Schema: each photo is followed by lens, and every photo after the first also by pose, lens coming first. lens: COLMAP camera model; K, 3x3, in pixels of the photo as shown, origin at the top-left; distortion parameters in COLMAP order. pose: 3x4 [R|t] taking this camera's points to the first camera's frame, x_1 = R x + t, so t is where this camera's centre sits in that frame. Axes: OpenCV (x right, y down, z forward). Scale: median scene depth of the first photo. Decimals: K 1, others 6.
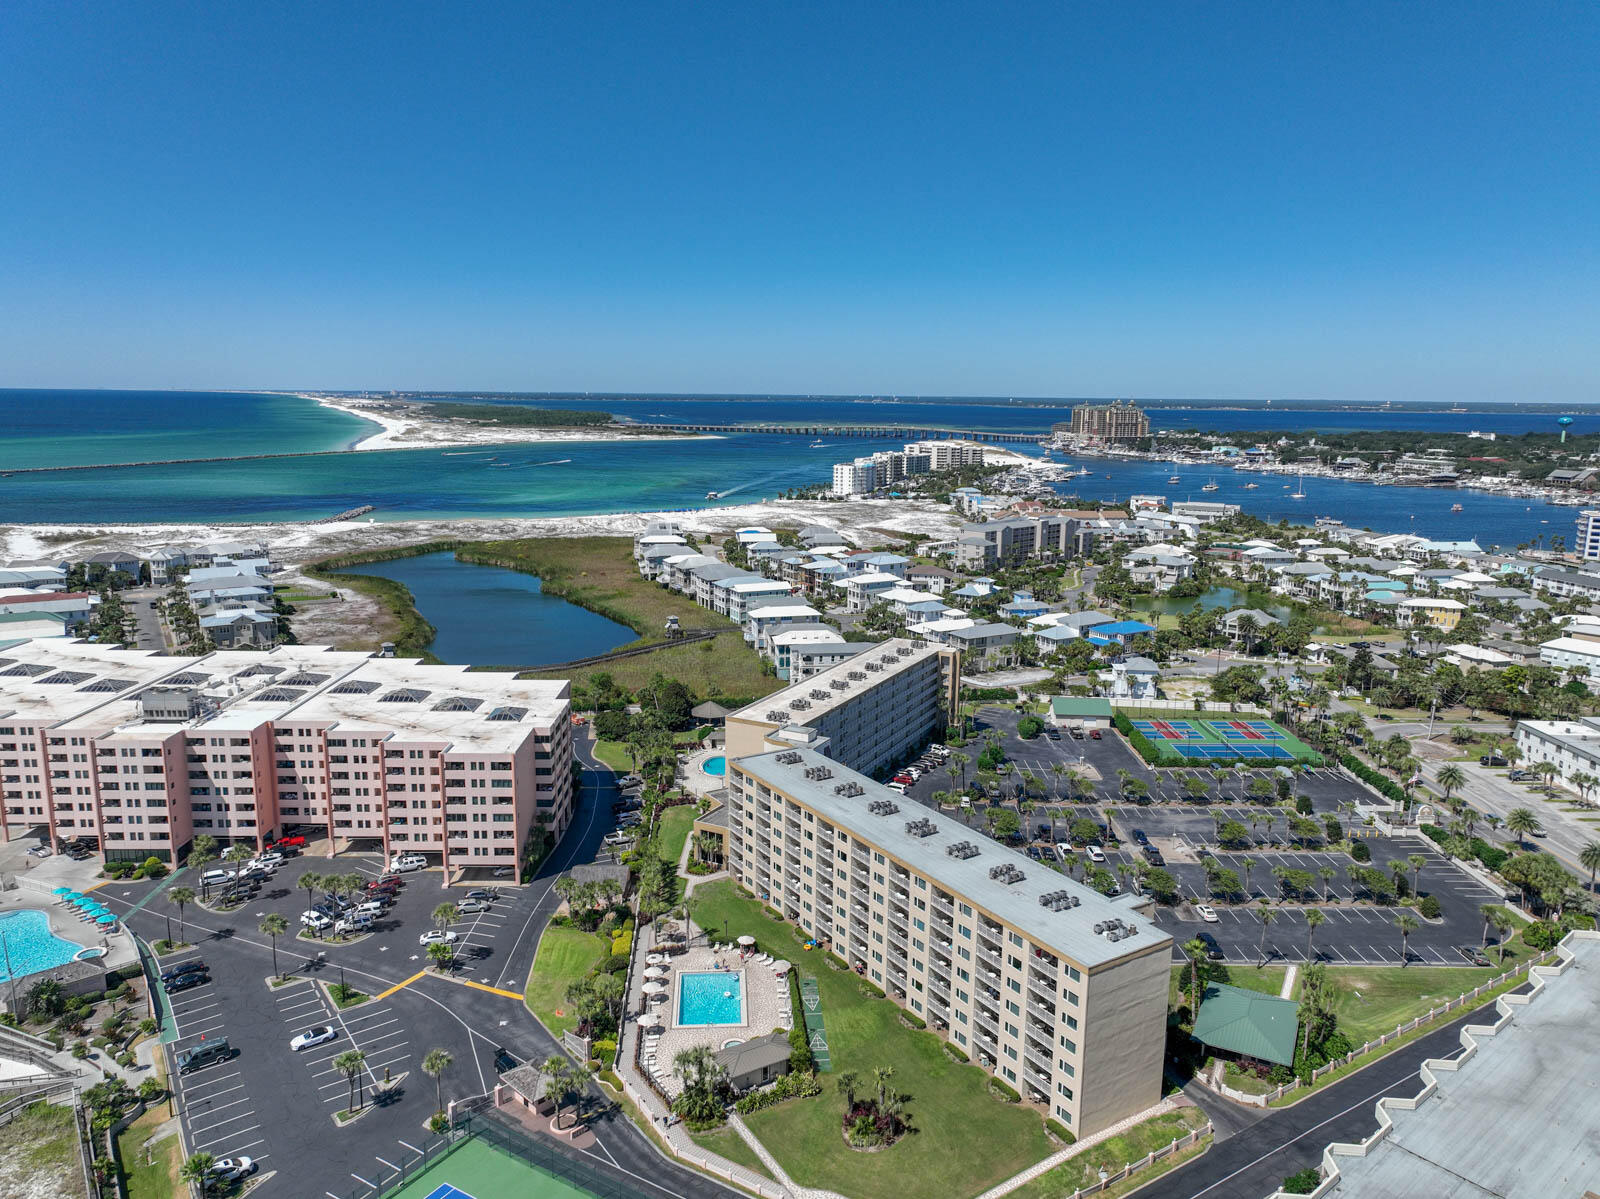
lens RADIAL K [[1125.6, 0, 804.1], [0, 1125.6, 599.1], [0, 0, 1]] dist [-0.002649, 0.020822]
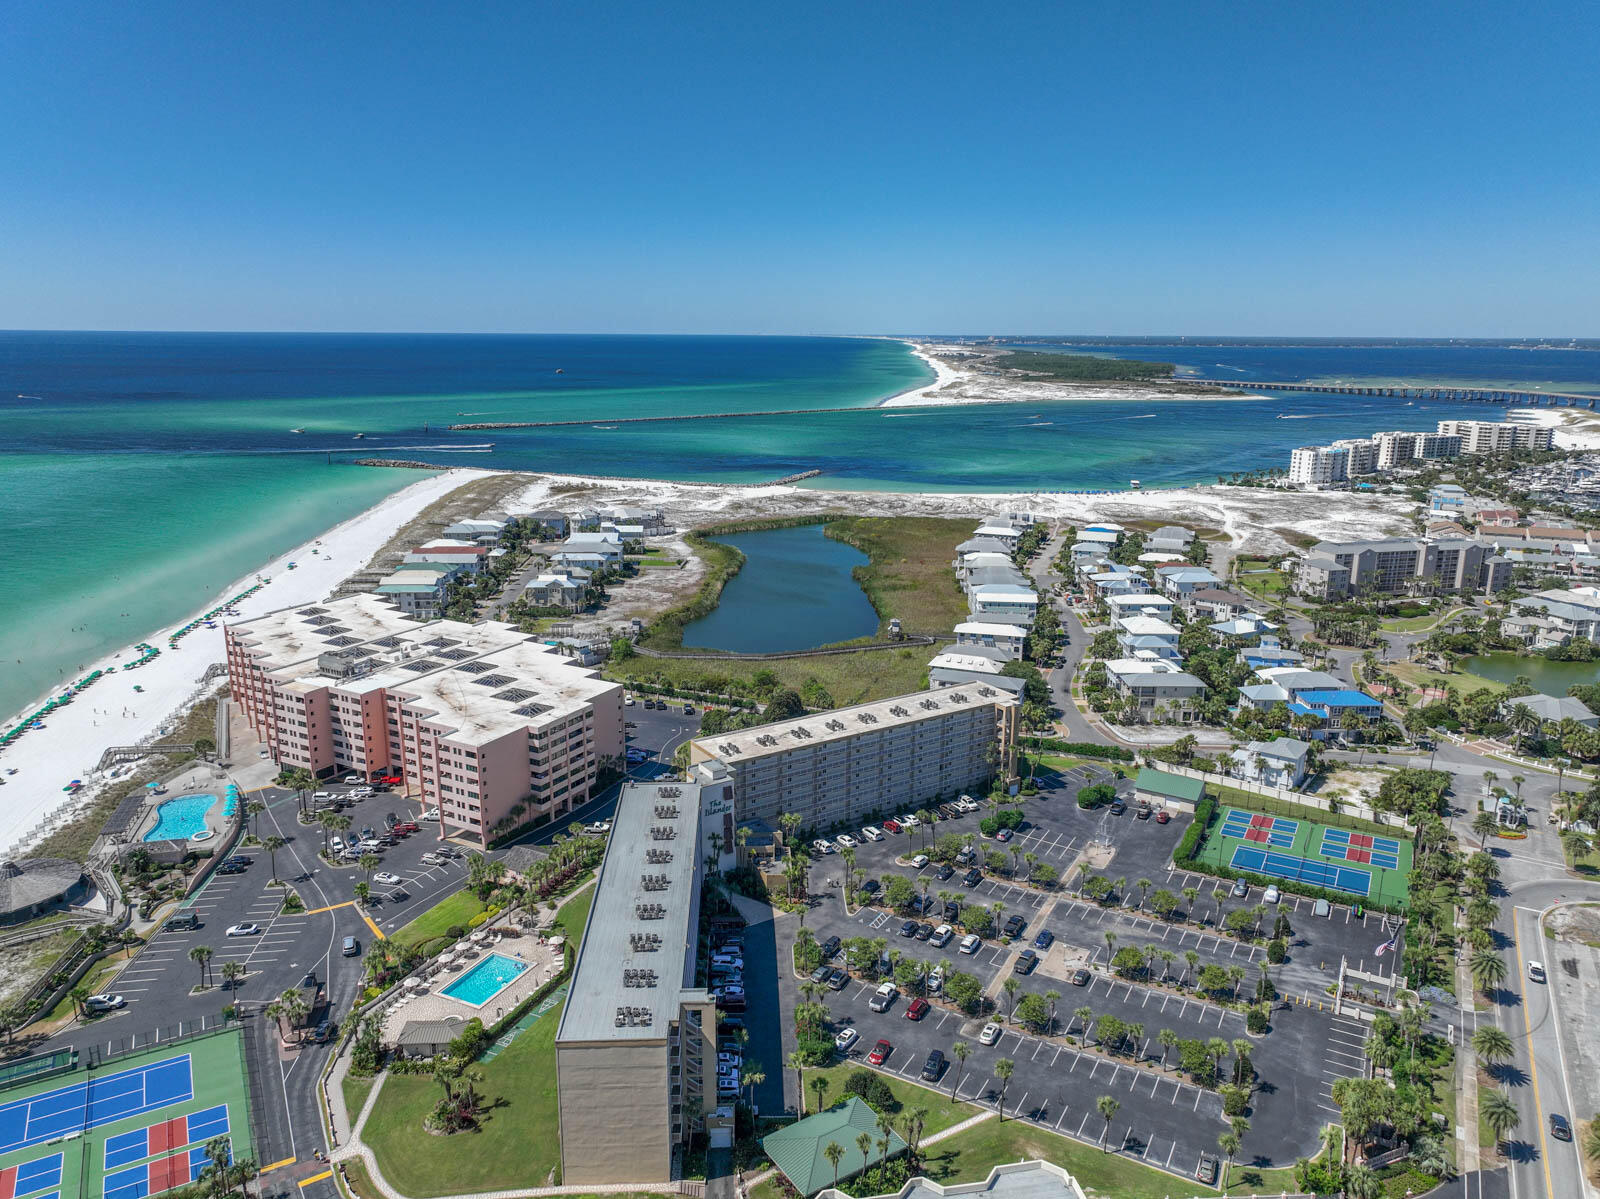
lens RADIAL K [[1125.6, 0, 804.1], [0, 1125.6, 599.1], [0, 0, 1]] dist [-0.002649, 0.020822]
pose [[0.869903, 0.109698, -0.480868, 0.279296], [-0.086079, 0.993756, 0.070982, -0.063487], [0.485652, -0.020354, 0.873915, 0.038819]]
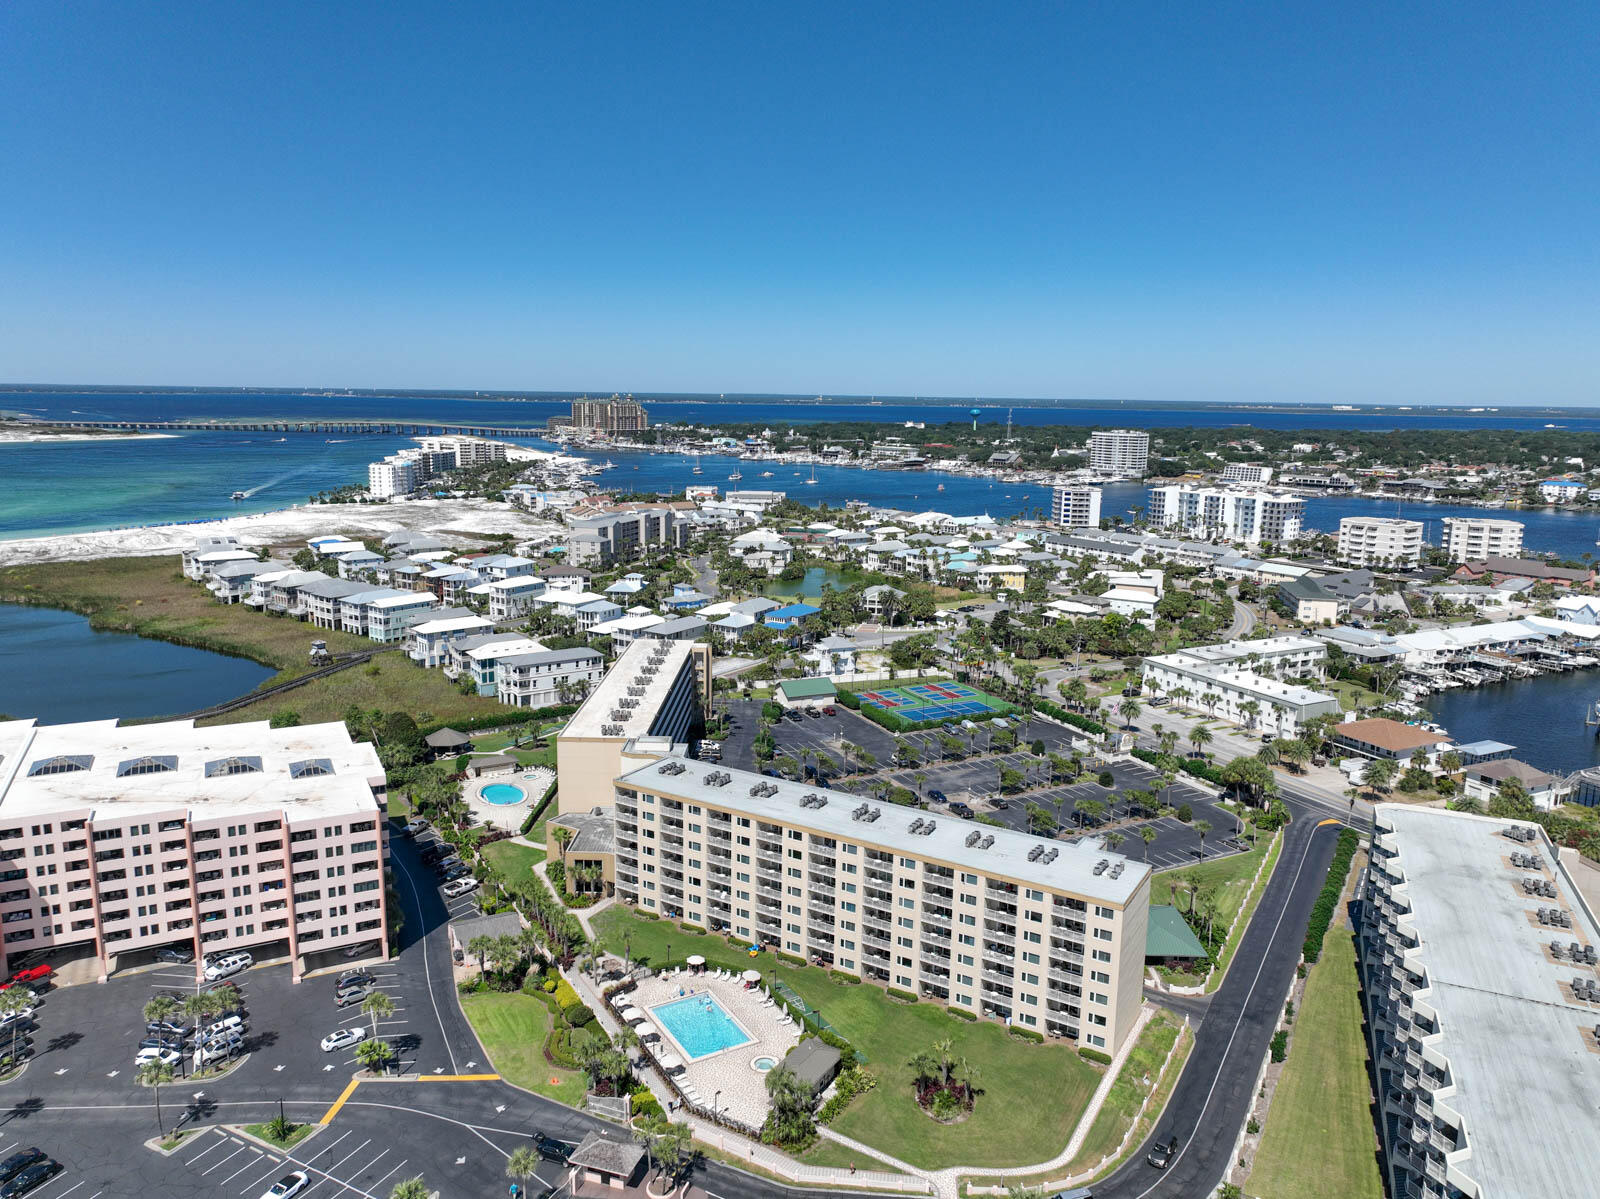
lens RADIAL K [[1125.6, 0, 804.1], [0, 1125.6, 599.1], [0, 0, 1]] dist [-0.002649, 0.020822]
pose [[0.894641, -0.078558, 0.439825, -0.145482], [0.076052, 0.996830, 0.023349, -0.008103], [-0.440265, 0.012561, 0.897780, 0.035608]]
